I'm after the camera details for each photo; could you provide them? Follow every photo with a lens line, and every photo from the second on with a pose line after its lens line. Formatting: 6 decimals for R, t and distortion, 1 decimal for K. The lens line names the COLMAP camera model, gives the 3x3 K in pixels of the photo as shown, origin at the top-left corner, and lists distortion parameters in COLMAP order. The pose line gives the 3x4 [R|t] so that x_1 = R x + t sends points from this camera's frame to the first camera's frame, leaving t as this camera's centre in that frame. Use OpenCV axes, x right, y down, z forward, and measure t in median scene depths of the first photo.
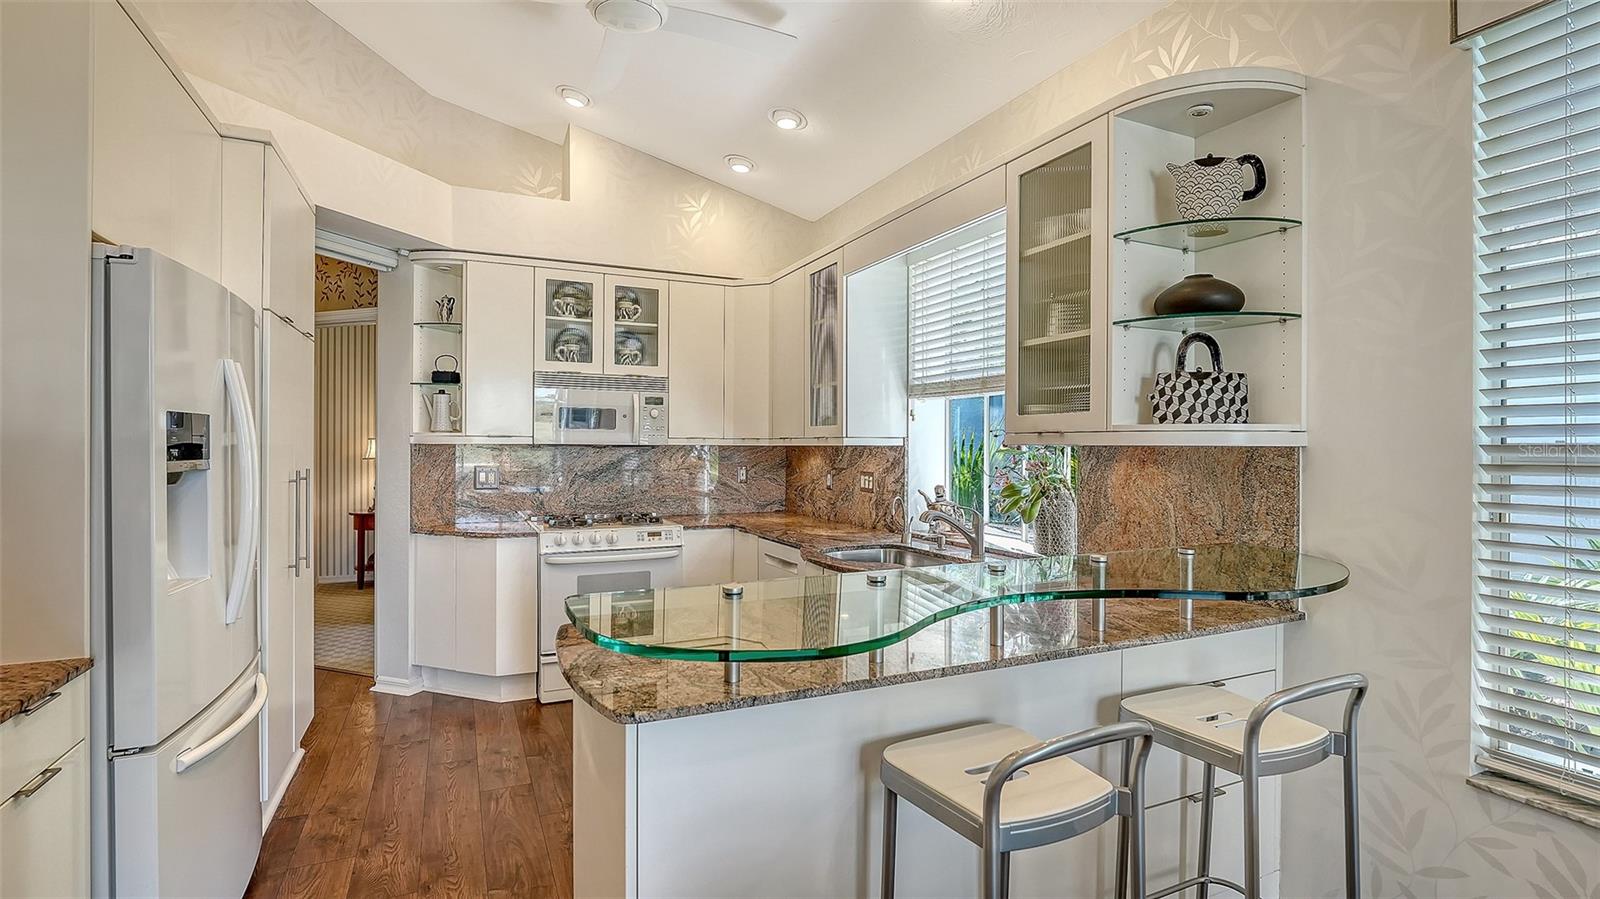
lens RADIAL K [[732.5, 0, 805.6], [0, 732.5, 443.8], [0, 0, 1]] dist [-0.004206, -0.000459]
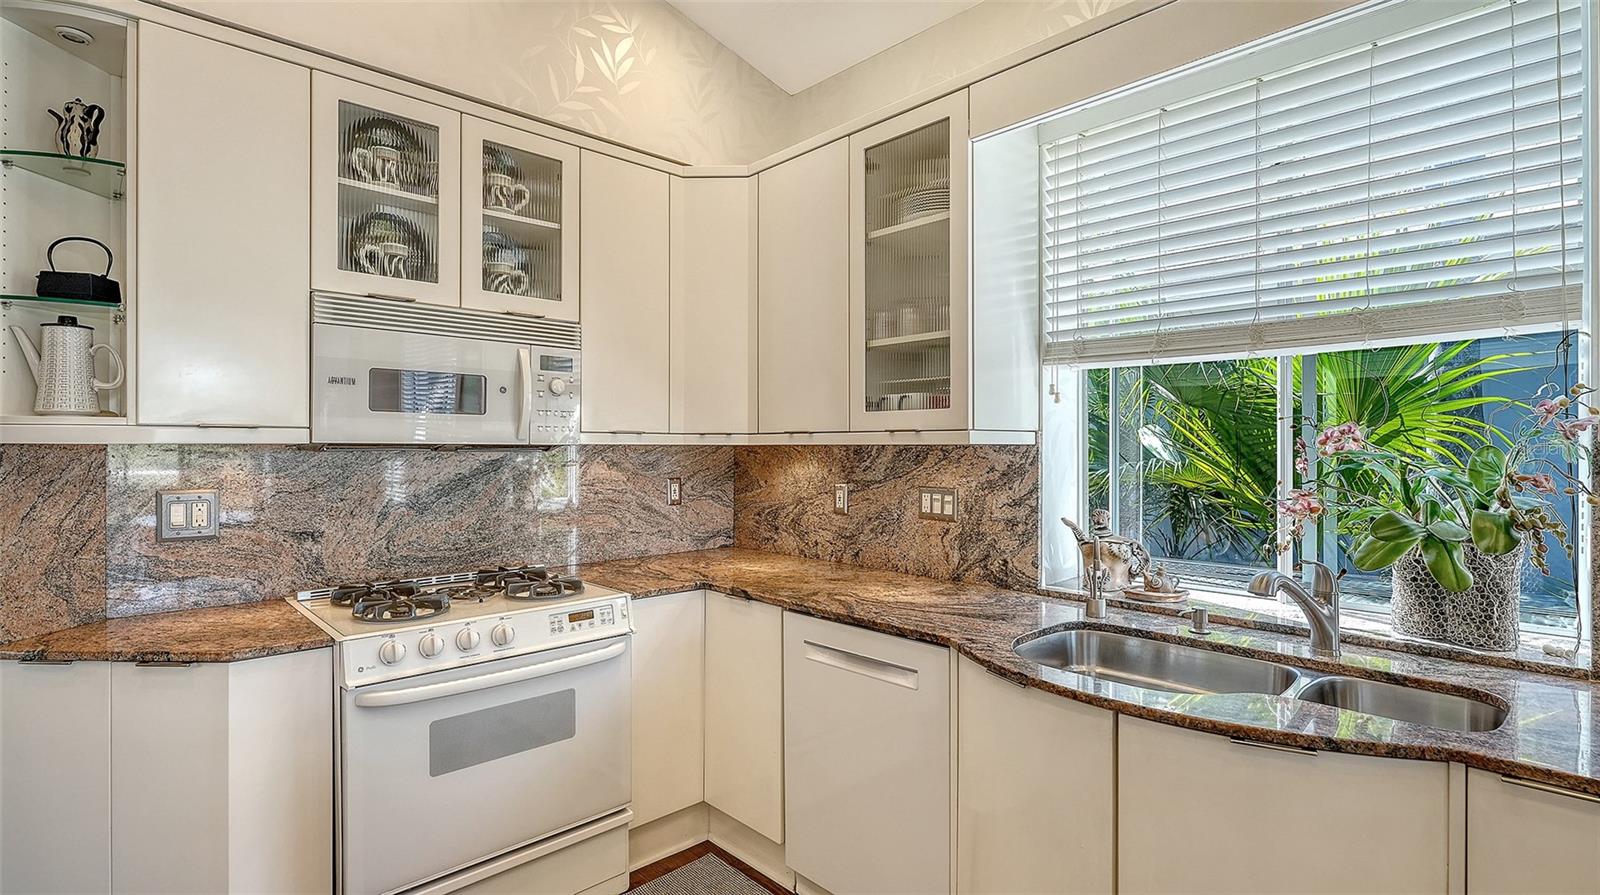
lens RADIAL K [[732.5, 0, 790.9], [0, 732.5, 447.5], [0, 0, 1]] dist [-0.004206, -0.000459]
pose [[0.952146, -0.003675, 0.305620, -0.216319], [0.002136, 0.999983, 0.005369, 0.001330], [-0.305635, -0.004459, 0.952138, 0.446647]]
